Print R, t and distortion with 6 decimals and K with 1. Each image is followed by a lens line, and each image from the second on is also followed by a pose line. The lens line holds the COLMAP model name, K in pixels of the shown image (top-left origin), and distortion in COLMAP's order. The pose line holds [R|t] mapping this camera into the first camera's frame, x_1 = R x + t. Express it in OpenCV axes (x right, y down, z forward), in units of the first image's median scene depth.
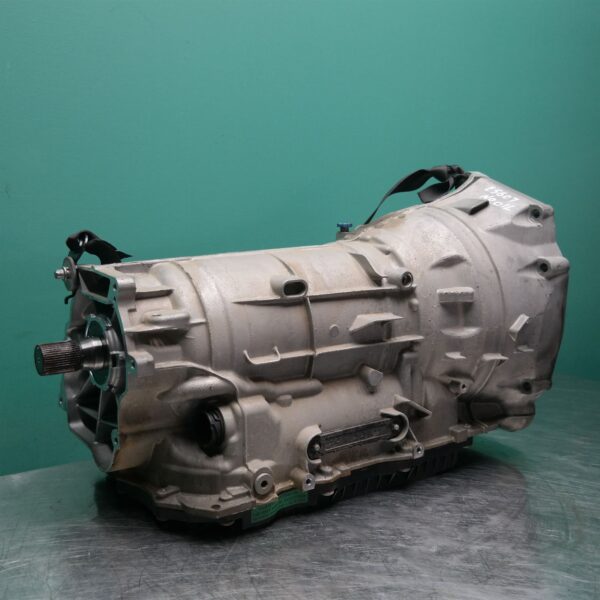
lens RADIAL K [[731.9, 0, 300.0], [0, 731.9, 300.0], [0, 0, 1]] dist [-0.021761, -0.013017]
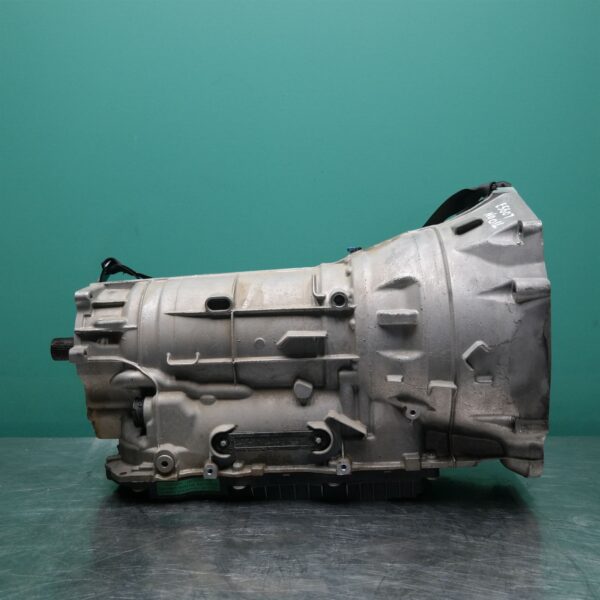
lens RADIAL K [[731.9, 0, 300.0], [0, 731.9, 300.0], [0, 0, 1]] dist [-0.021761, -0.013017]
pose [[0.783293, 0.015665, -0.621456, 0.757299], [-0.045785, 0.998421, -0.032542, 0.009256], [0.619965, 0.053943, 0.782773, 0.156004]]
